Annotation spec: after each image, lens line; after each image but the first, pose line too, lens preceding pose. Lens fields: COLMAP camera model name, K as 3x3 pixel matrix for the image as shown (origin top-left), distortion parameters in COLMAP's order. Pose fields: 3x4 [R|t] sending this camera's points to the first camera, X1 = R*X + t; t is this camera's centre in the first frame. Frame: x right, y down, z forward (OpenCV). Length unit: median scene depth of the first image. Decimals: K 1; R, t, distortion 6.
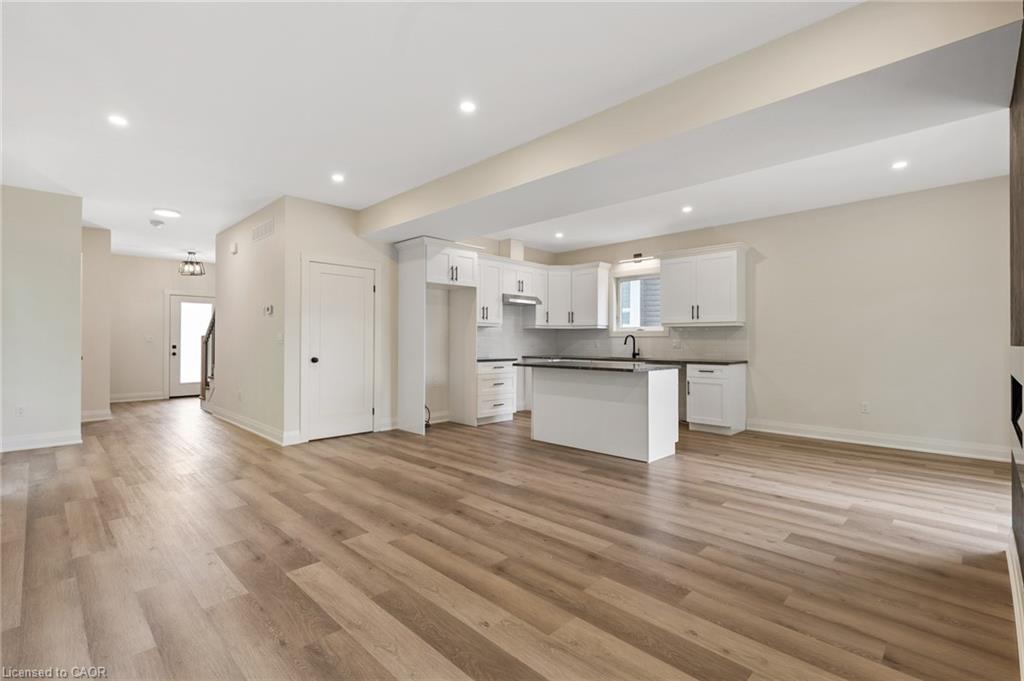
lens RADIAL K [[468.0, 0, 500.5], [0, 468.0, 340.3], [0, 0, 1]] dist [-0.000587, -0.000796]
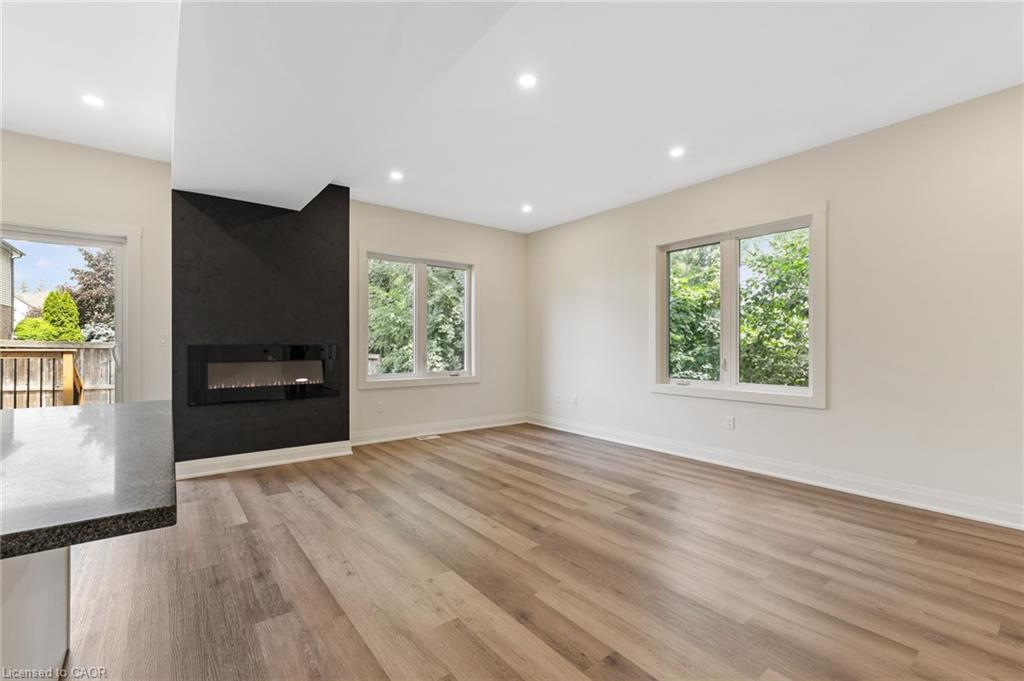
lens RADIAL K [[456.7, 0, 502.5], [0, 456.7, 341.0], [0, 0, 1]] dist [0.001779, 0.000069]
pose [[-0.992848, -0.001751, 0.119371, -0.120299], [-0.003381, 0.999904, -0.013449, 0.009854], [-0.119336, -0.013756, -0.992759, 1.741862]]
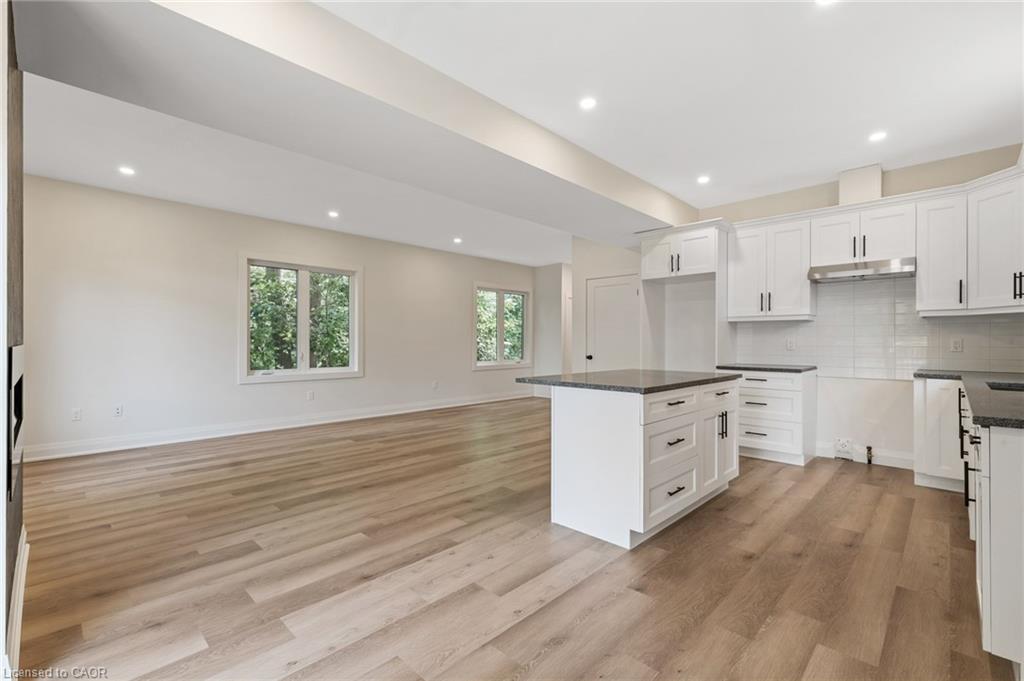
lens RADIAL K [[443.6, 0, 519.7], [0, 443.6, 348.6], [0, 0, 1]] dist [-0.000638, 0.000045]
pose [[0.043488, 0.013381, -0.998964, 1.234993], [0.003854, 0.999901, 0.013562, 0.003042], [0.999047, -0.004440, 0.043432, 1.198841]]
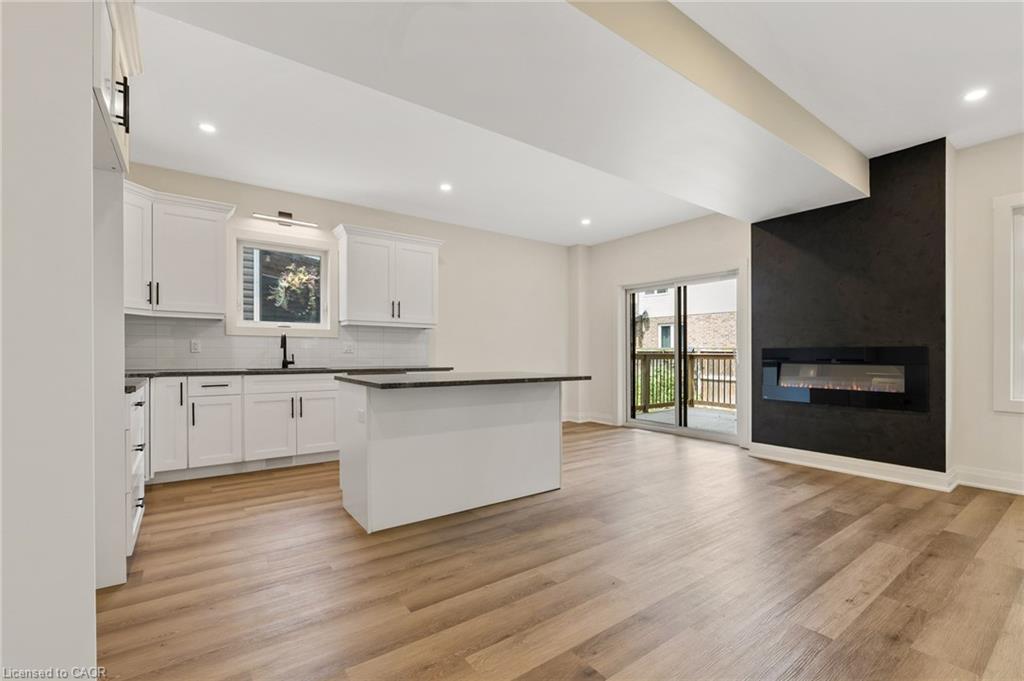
lens RADIAL K [[443.6, 0, 519.7], [0, 443.6, 348.6], [0, 0, 1]] dist [-0.000638, 0.000045]
pose [[0.130078, 0.009886, 0.991454, -0.618817], [-0.008091, 0.999928, -0.008909, 0.027027], [-0.991471, -0.006863, 0.130149, 1.259438]]
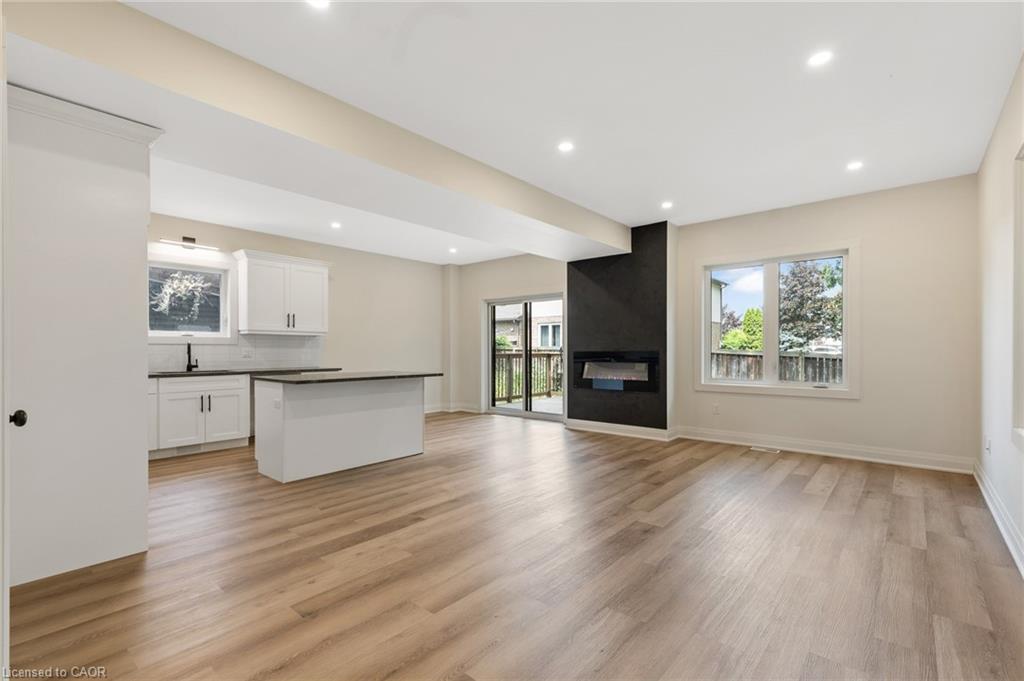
lens RADIAL K [[461.2, 0, 512.0], [0, 461.2, 340.5], [0, 0, 1]] dist [0.017953, -0.000042]
pose [[-0.085195, 0.018464, 0.996193, -1.121692], [-0.002273, 0.999822, -0.018726, -0.000589], [-0.996362, -0.003860, -0.085137, 1.139197]]
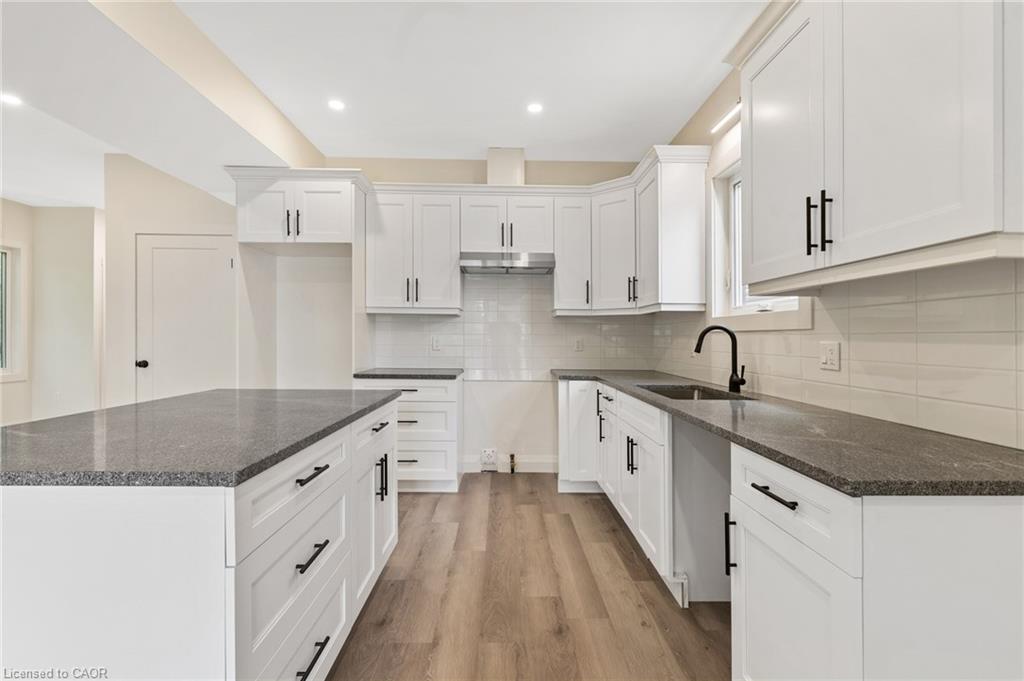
lens RADIAL K [[468.8, 0, 505.9], [0, 468.8, 341.8], [0, 0, 1]] dist [0.002592, 0.000108]
pose [[0.734240, 0.009827, -0.678819, 0.851368], [-0.003151, 0.999934, 0.011067, -0.006295], [0.678883, -0.005987, 0.734222, 1.329500]]
